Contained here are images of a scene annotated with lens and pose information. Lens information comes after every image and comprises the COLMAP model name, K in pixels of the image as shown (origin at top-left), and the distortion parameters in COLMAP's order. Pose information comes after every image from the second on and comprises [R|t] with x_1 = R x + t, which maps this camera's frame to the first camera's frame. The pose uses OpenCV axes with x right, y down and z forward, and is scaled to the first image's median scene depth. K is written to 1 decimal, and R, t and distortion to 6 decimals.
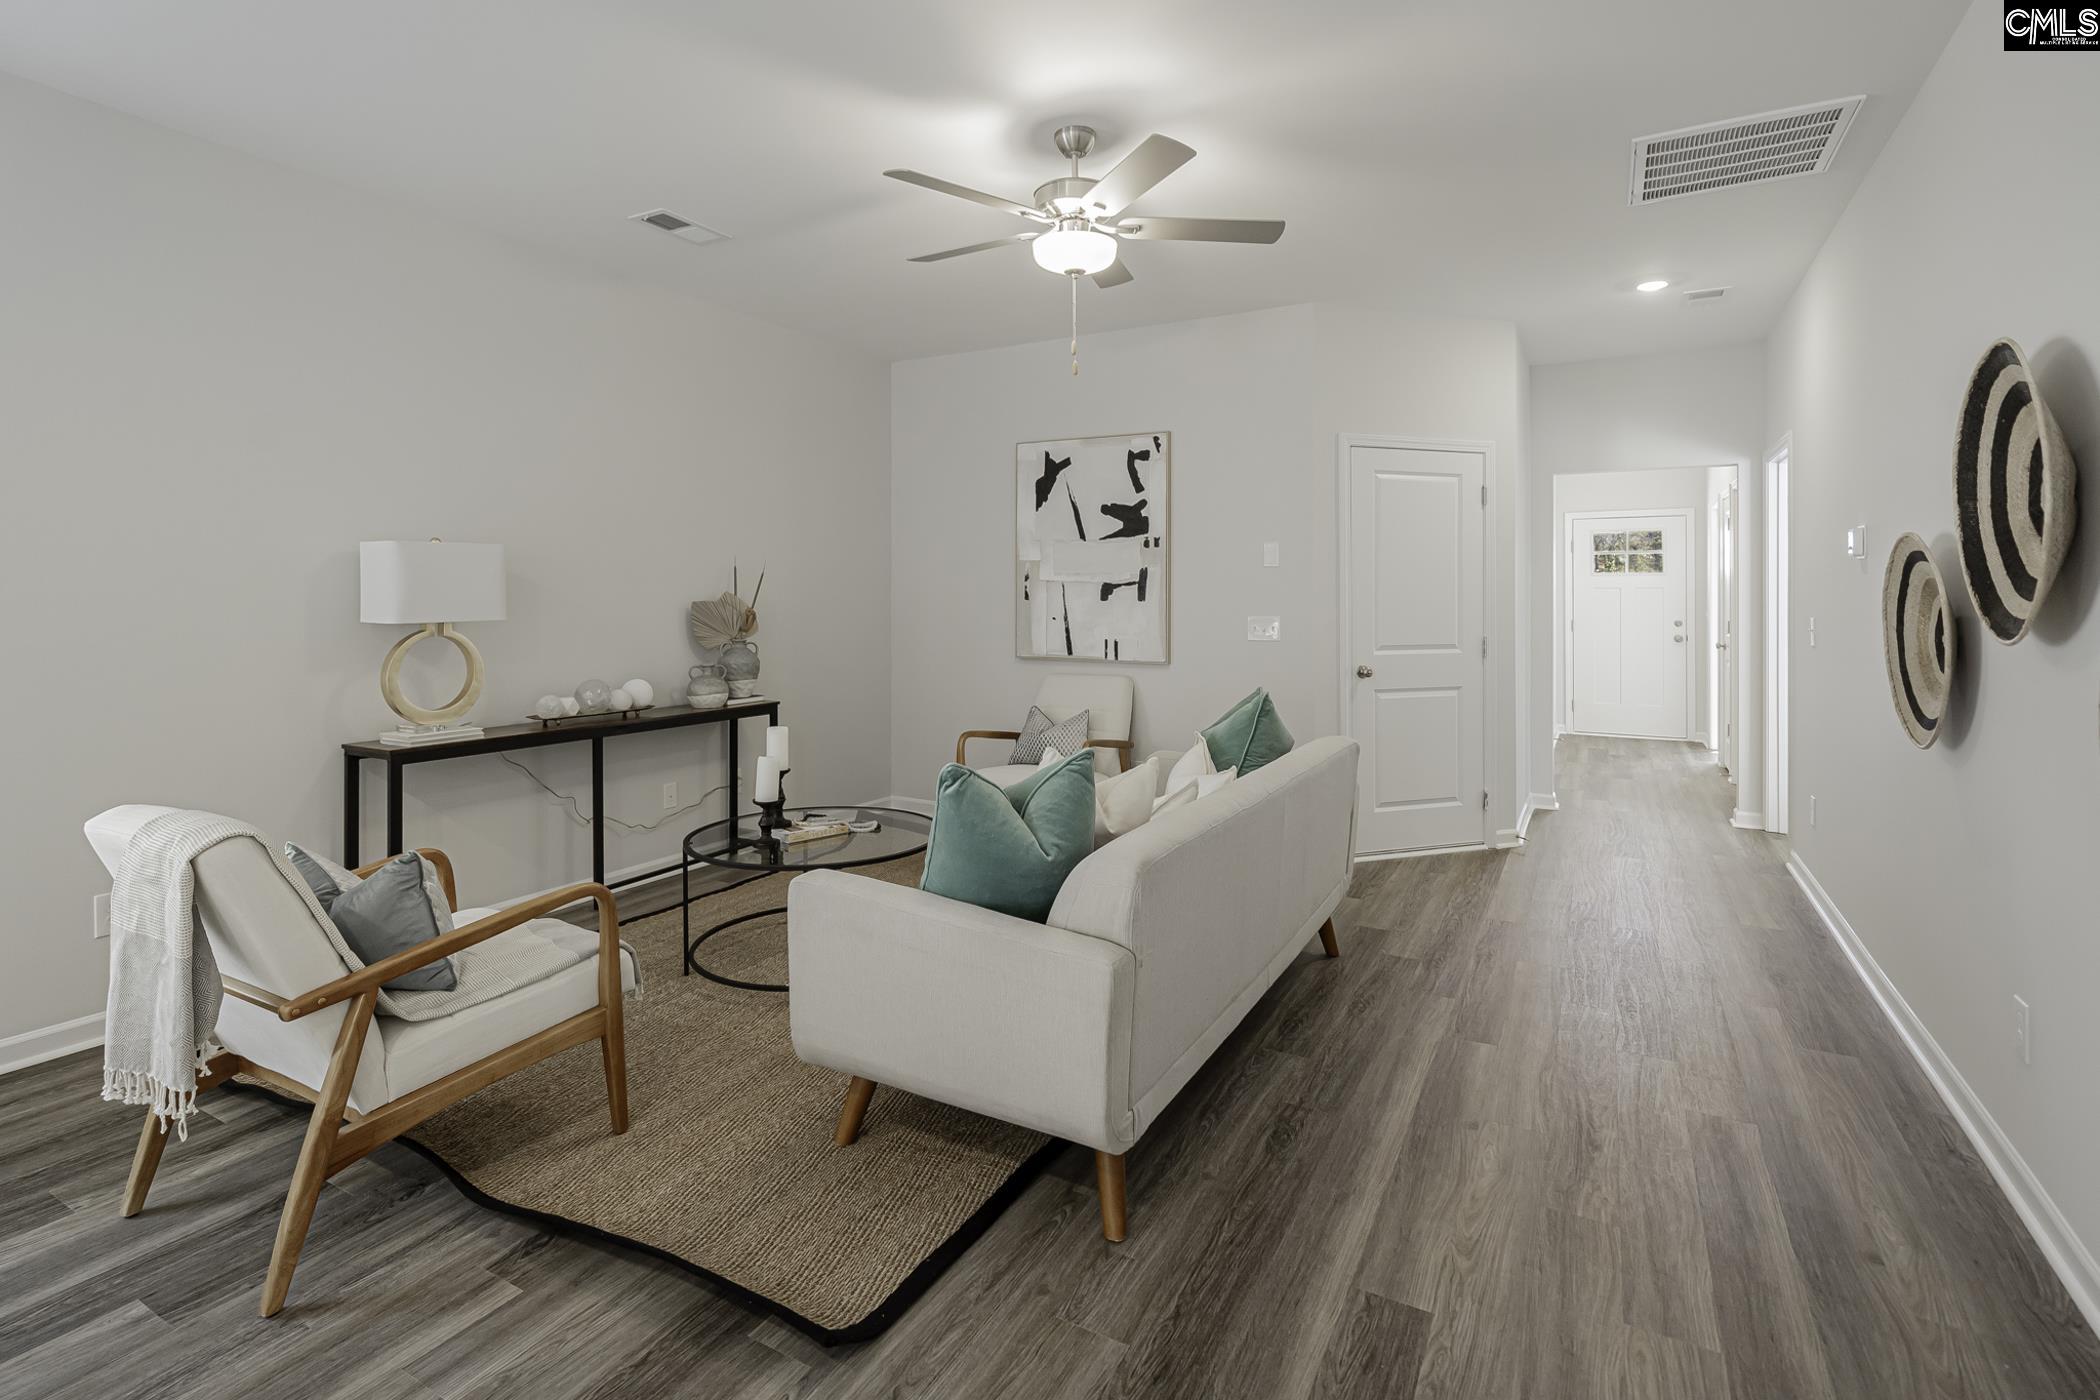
lens RADIAL K [[969.6, 0, 1084.8], [0, 969.6, 598.1], [0, 0, 1]] dist [-0.000392, -0.000920]
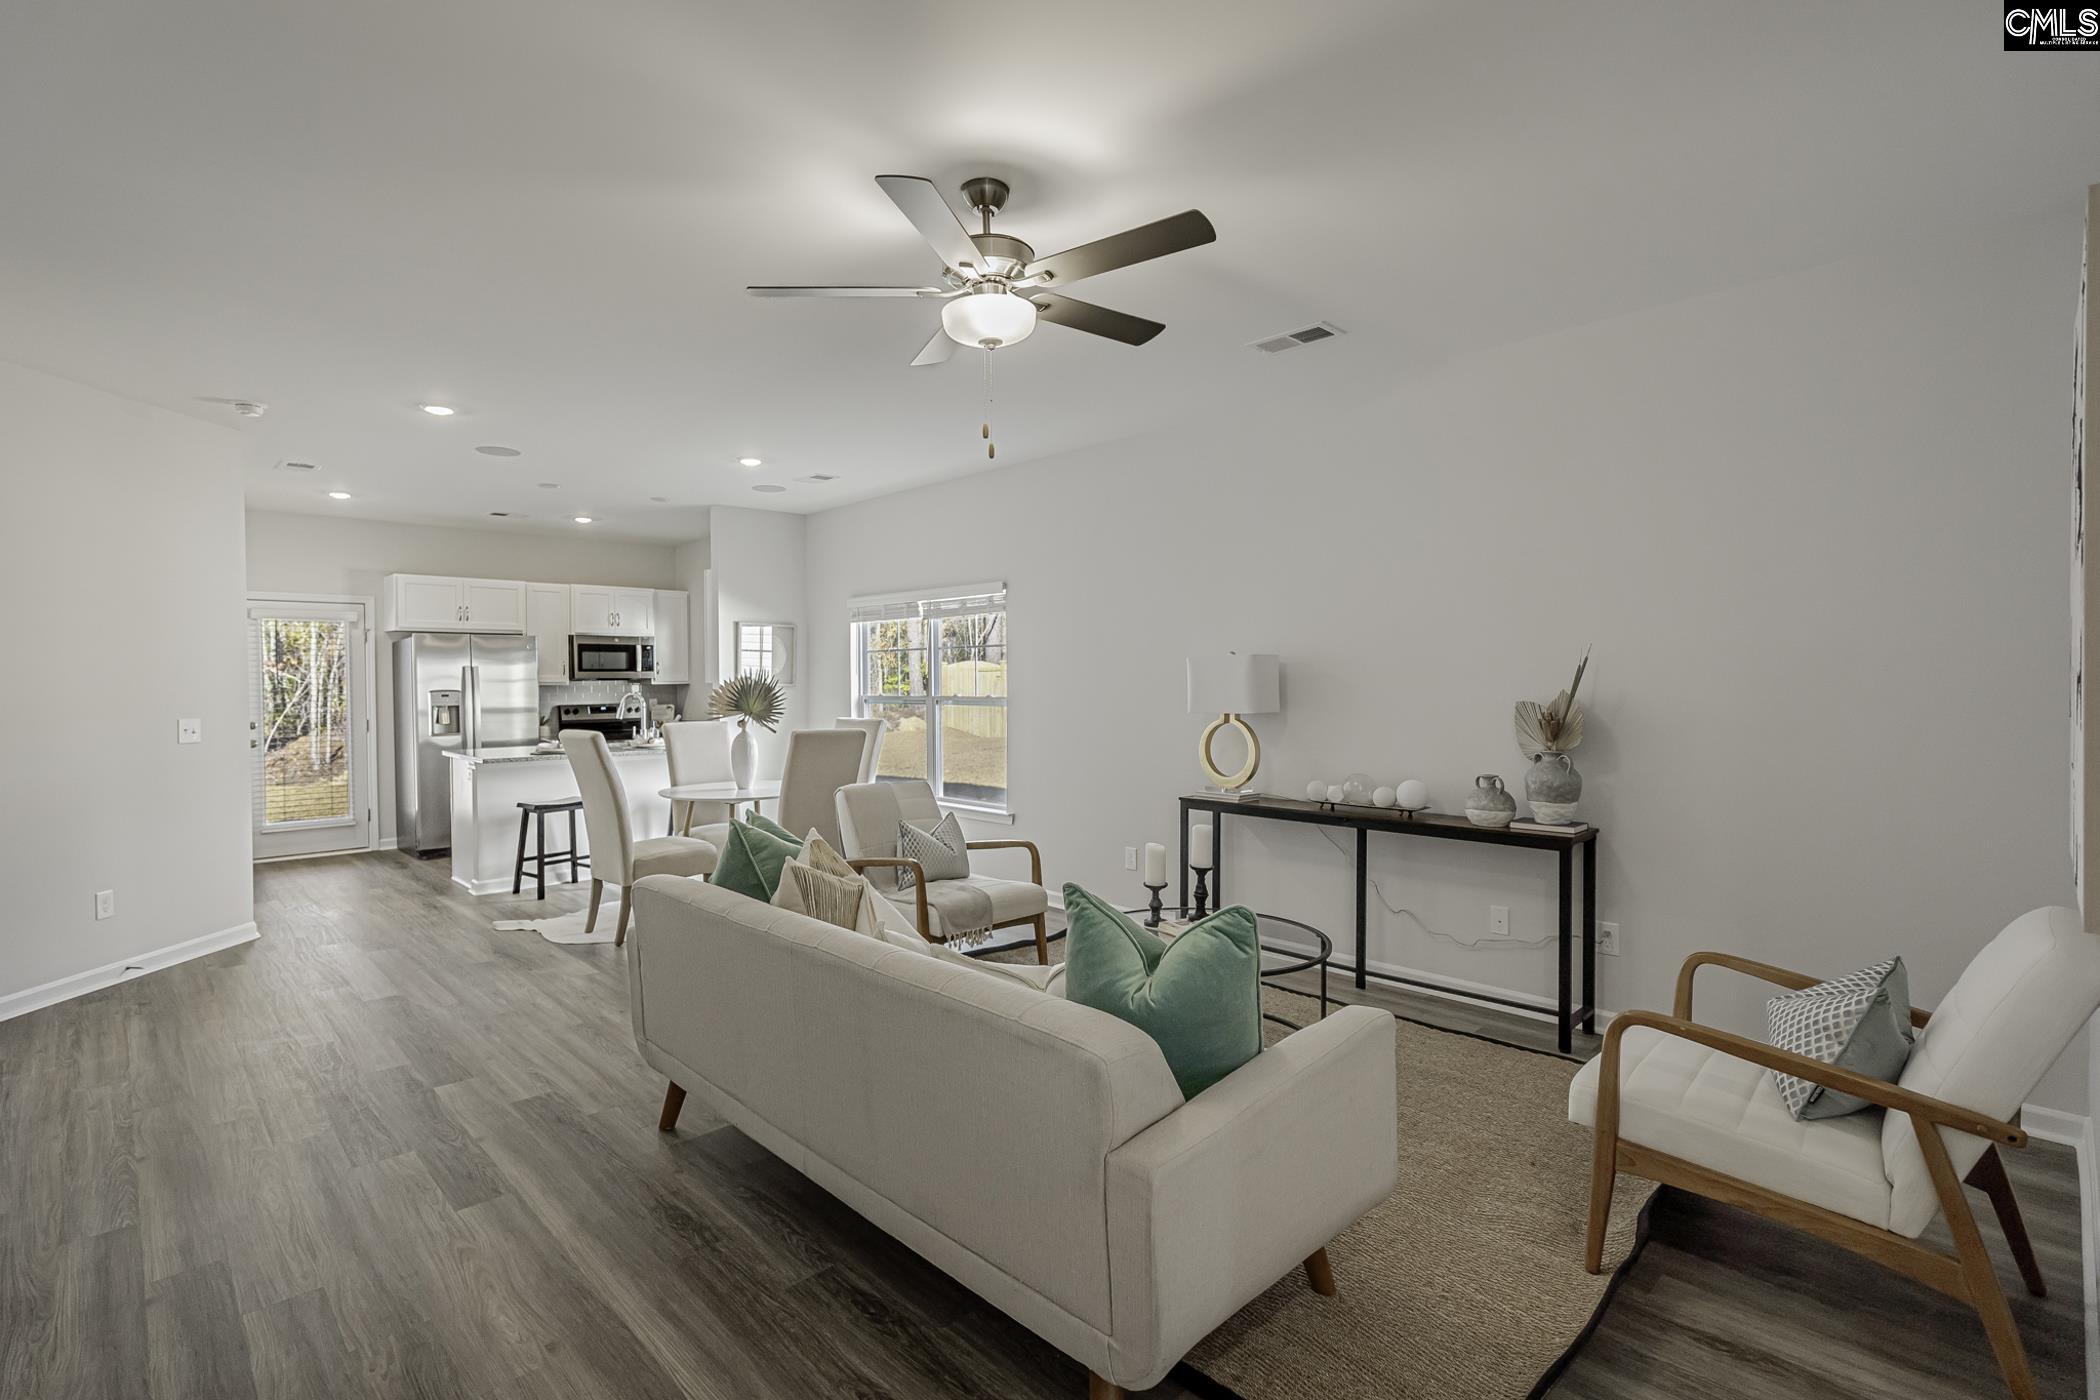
lens RADIAL K [[969.6, 0, 1039.2], [0, 969.6, 687.0], [0, 0, 1]] dist [-0.000392, -0.000920]
pose [[-0.307820, 0.007333, -0.951416, 0.823317], [0.012881, 0.999911, 0.003539, -0.027956], [0.951358, -0.011166, -0.307887, 1.282054]]
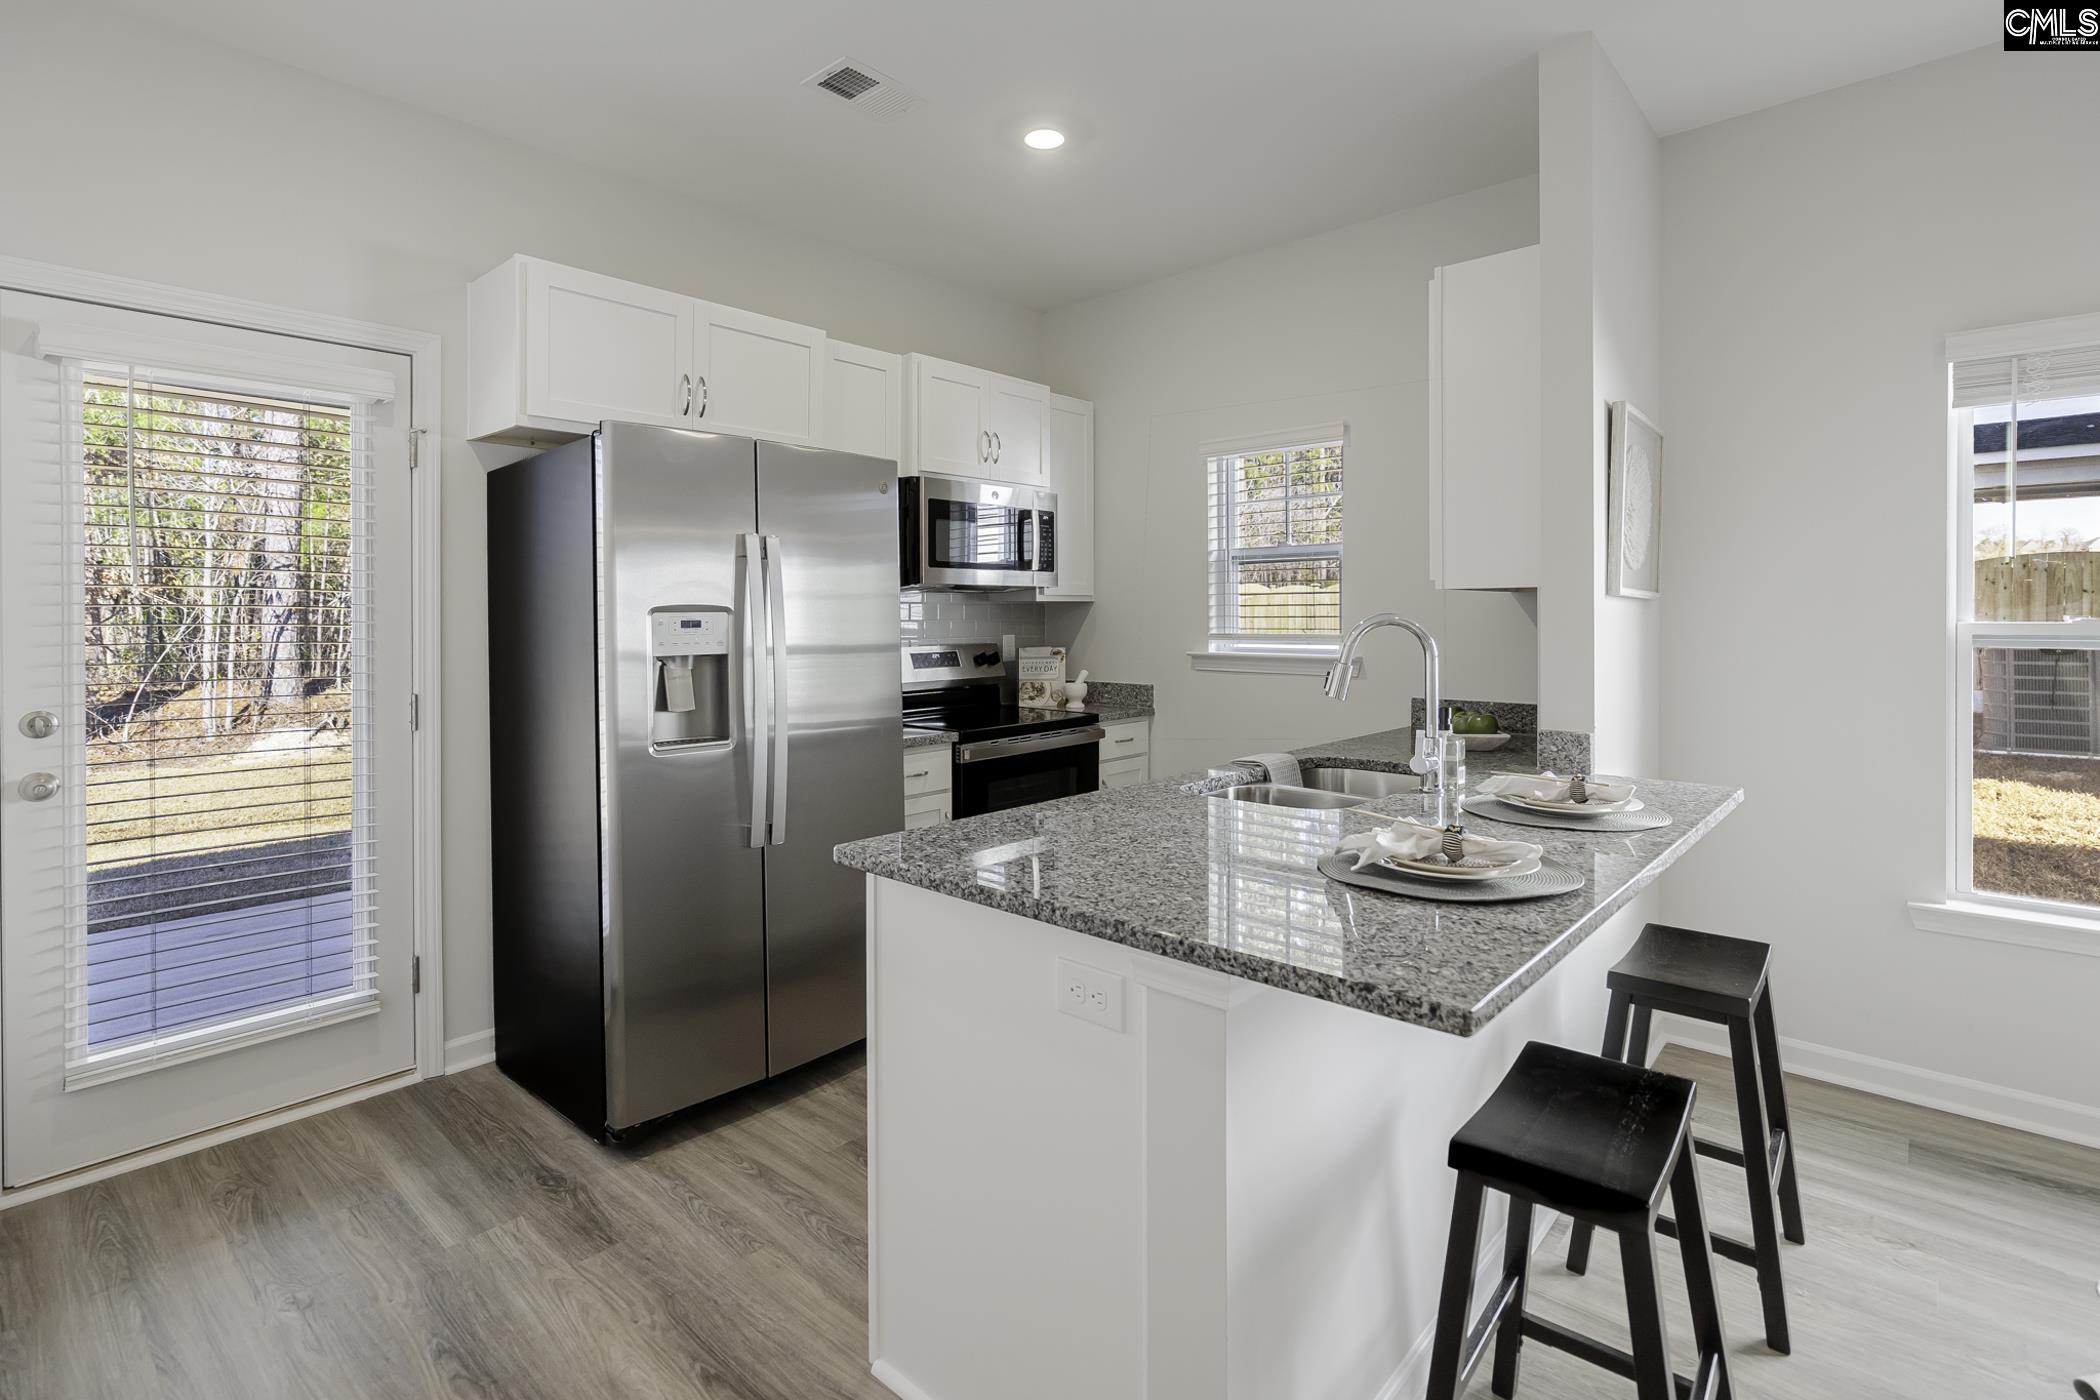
lens RADIAL K [[969.6, 0, 1044.5], [0, 969.6, 606.2], [0, 0, 1]] dist [-0.000392, -0.000920]
pose [[-0.235388, -0.010686, -0.971843, -0.428292], [0.012813, 0.999819, -0.014097, -0.015328], [0.971817, -0.015770, -0.235208, -0.550702]]
